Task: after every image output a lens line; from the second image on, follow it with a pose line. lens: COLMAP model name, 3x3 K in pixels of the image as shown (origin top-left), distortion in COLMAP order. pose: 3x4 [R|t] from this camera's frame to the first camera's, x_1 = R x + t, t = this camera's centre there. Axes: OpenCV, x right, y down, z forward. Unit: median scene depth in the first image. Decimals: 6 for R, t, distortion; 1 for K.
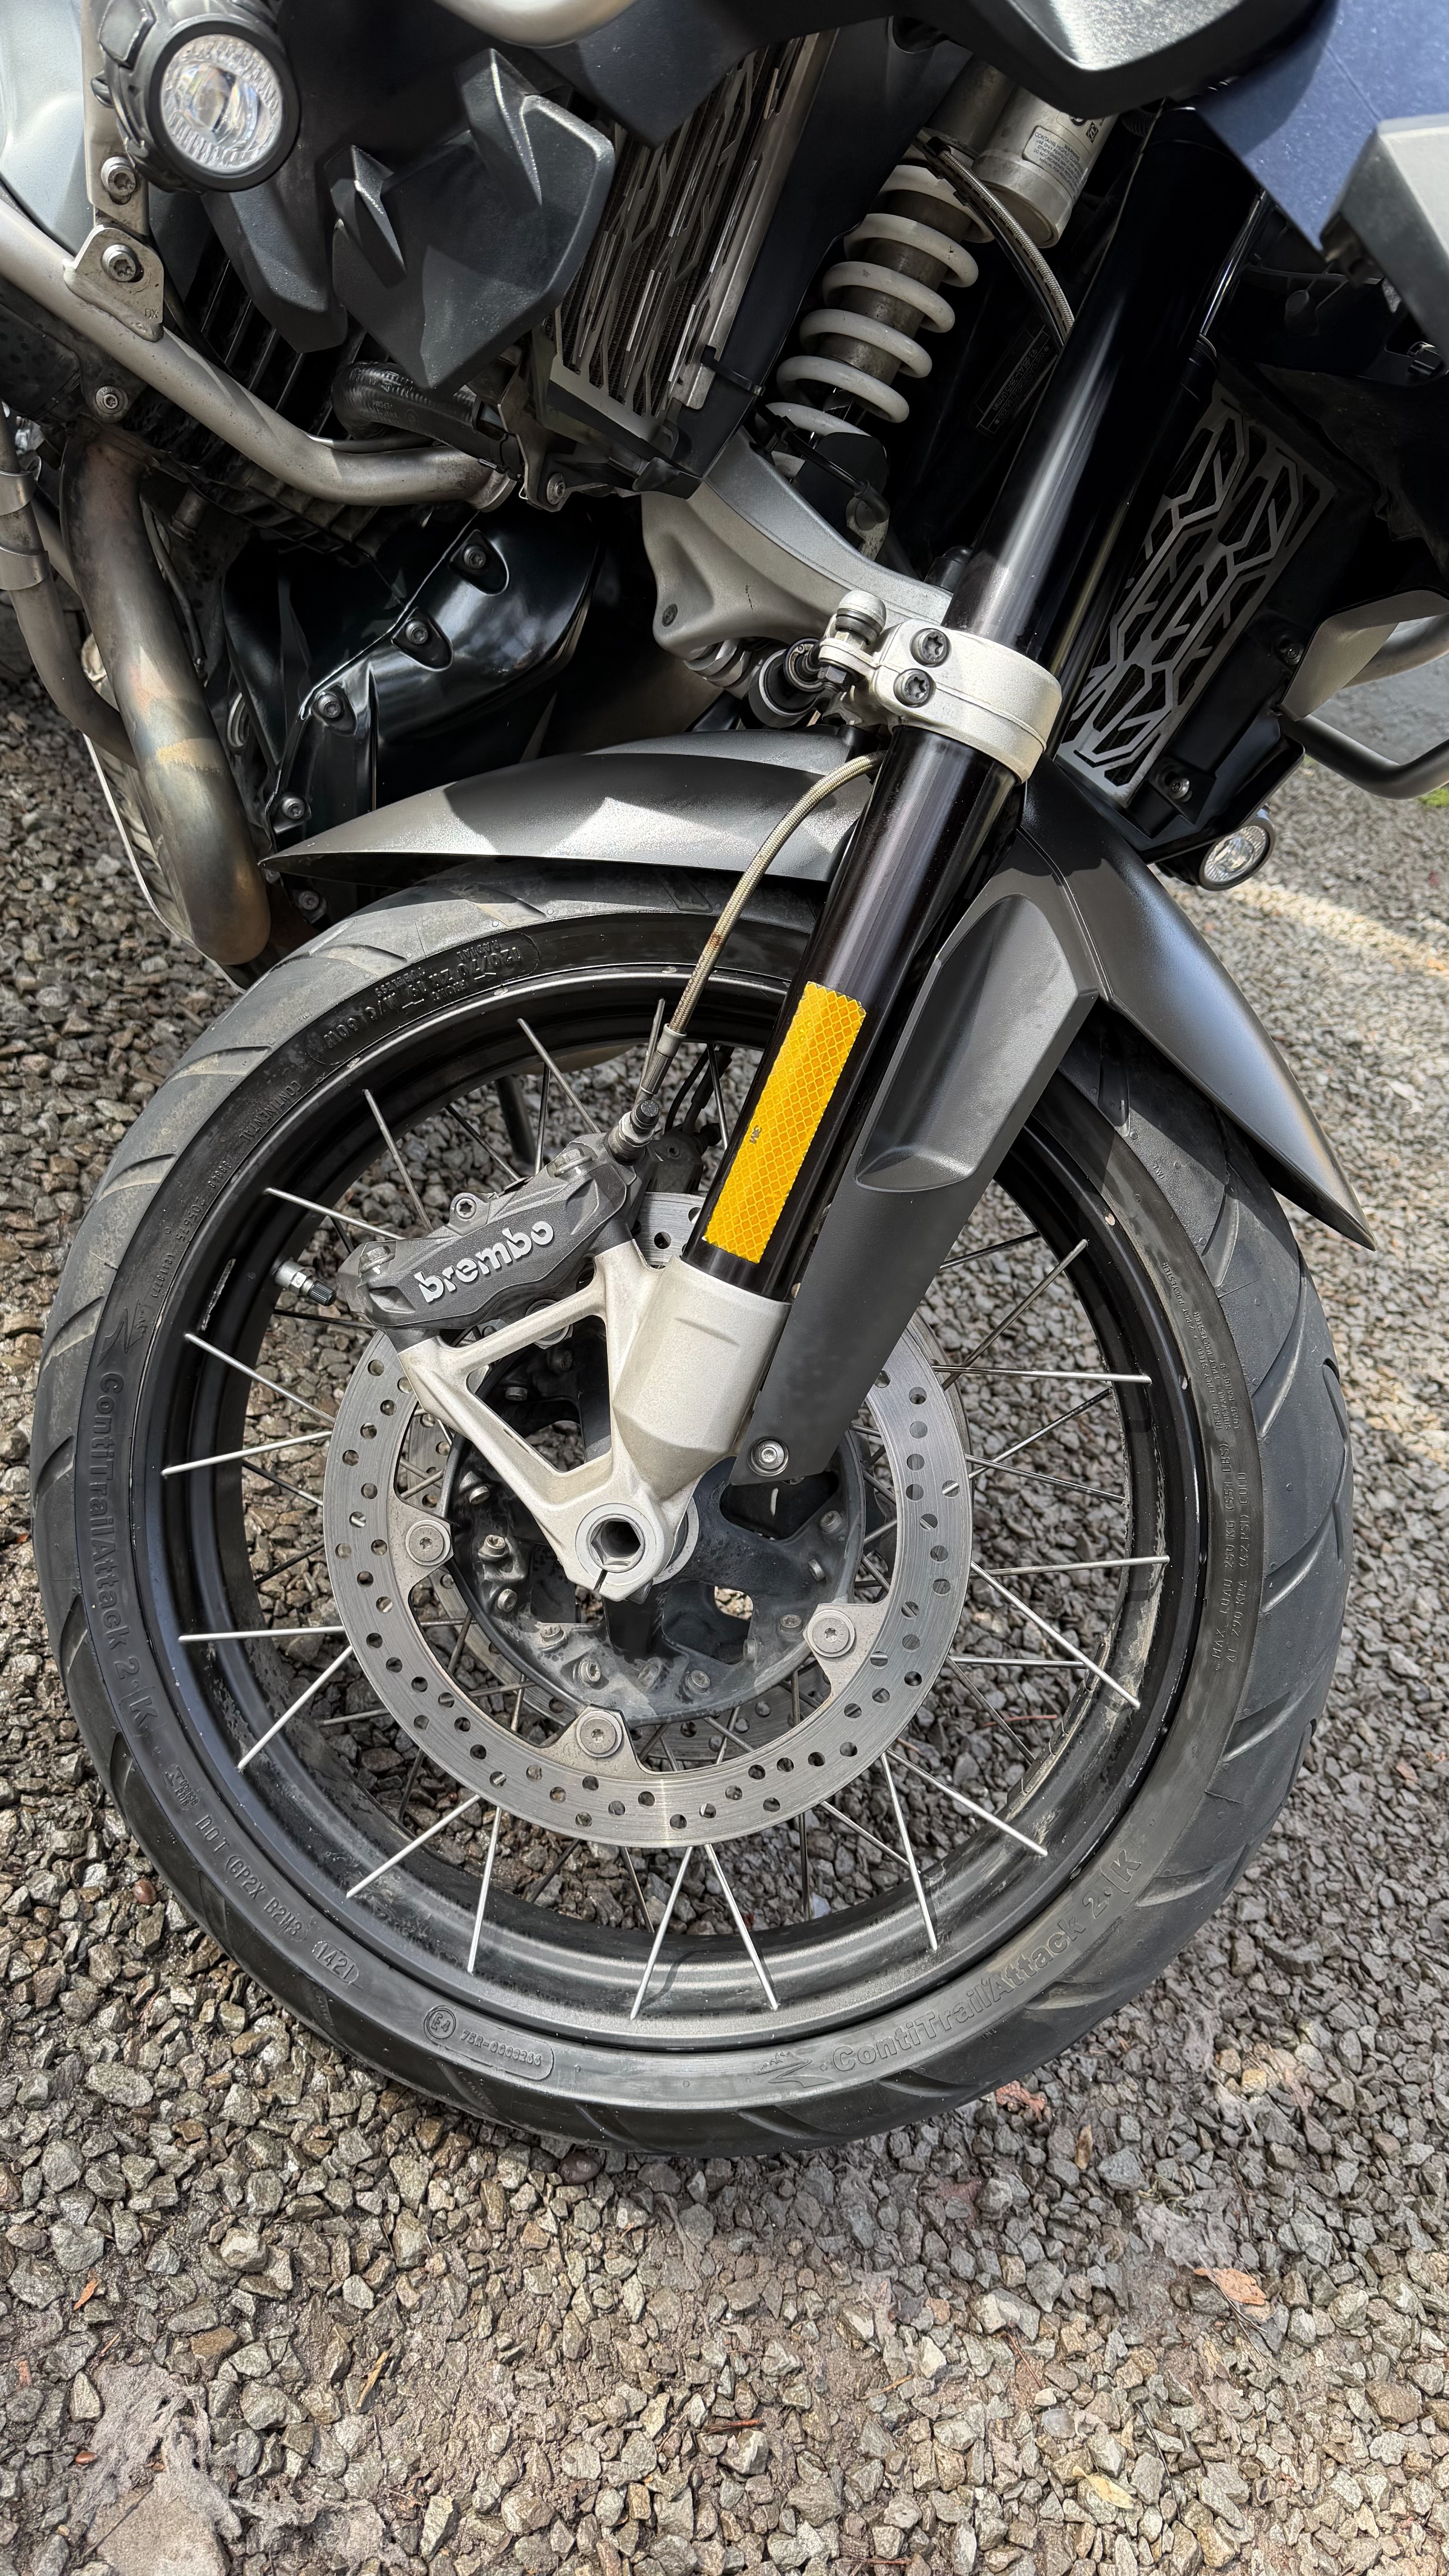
lens RADIAL K [[1766.1, 0, 724.5], [0, 1766.1, 1288.0], [0, 0, 1]] dist [0.063232, -0.079474]
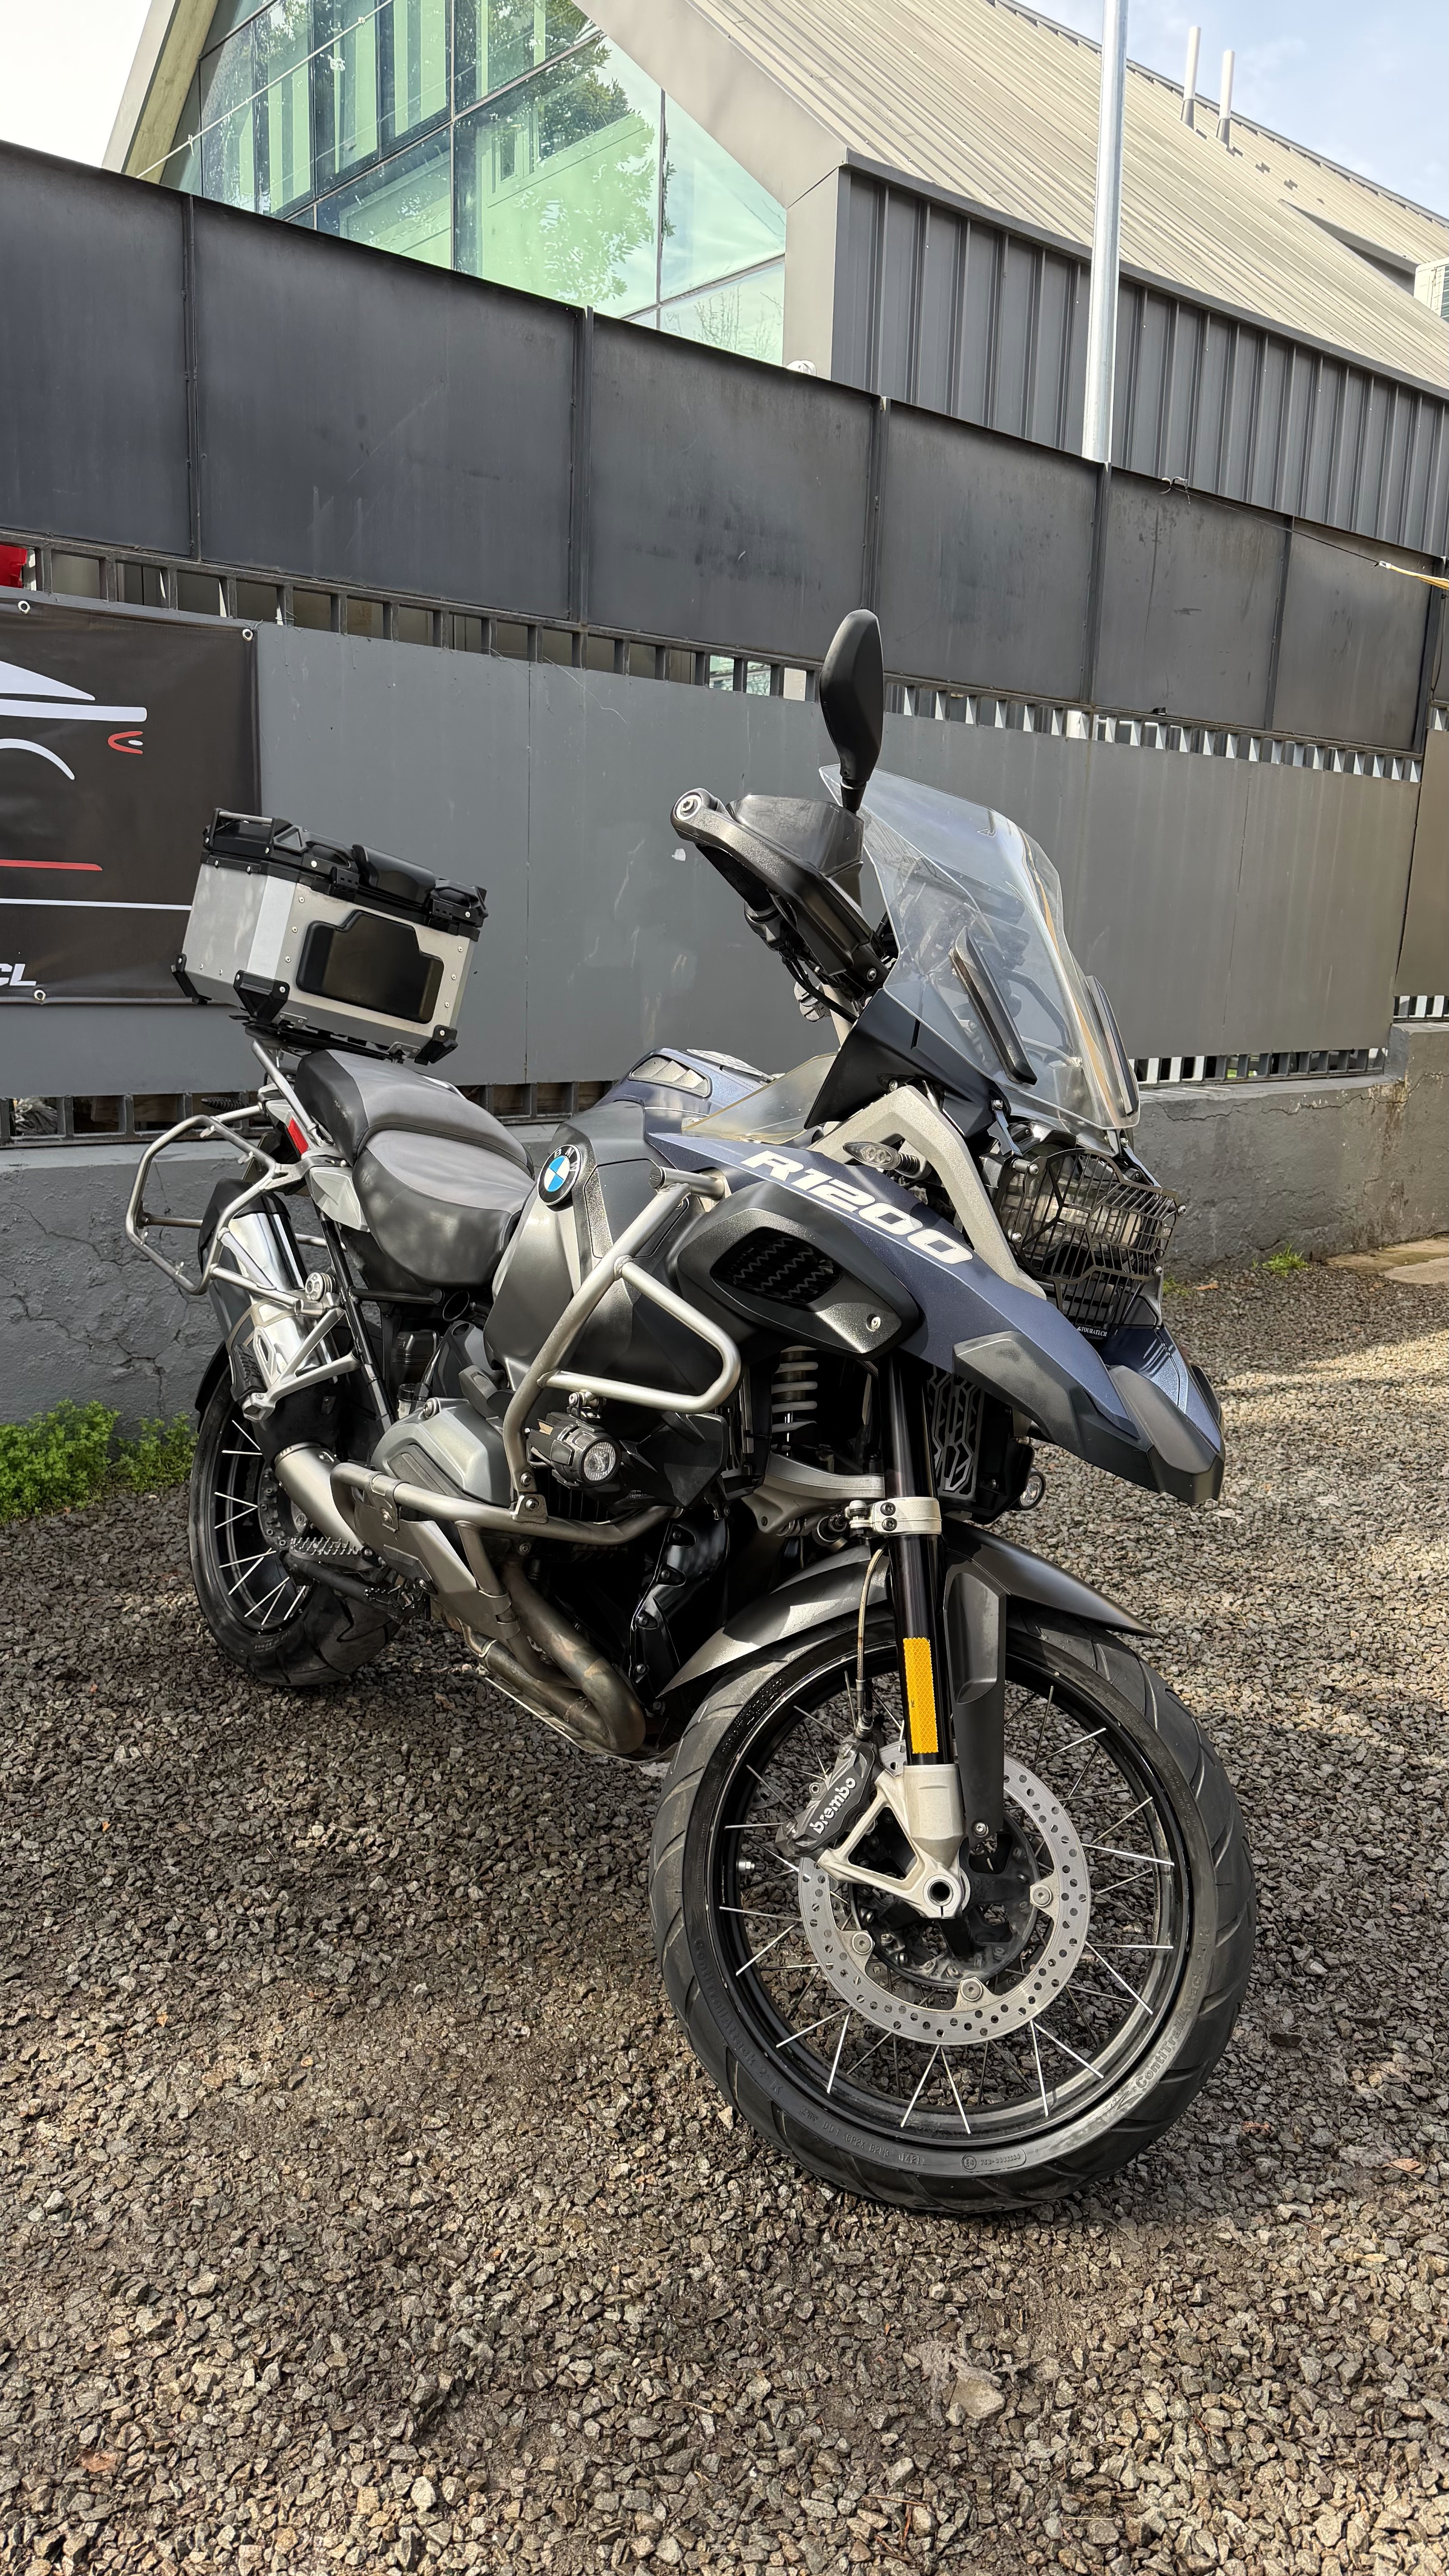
lens RADIAL K [[1766.1, 0, 724.5], [0, 1766.1, 1288.0], [0, 0, 1]] dist [0.063232, -0.079474]
pose [[0.900974, -0.419431, 0.111015, -0.223253], [0.431368, 0.838496, -0.332934, 0.123471], [0.046557, 0.347853, 0.936392, -1.384799]]
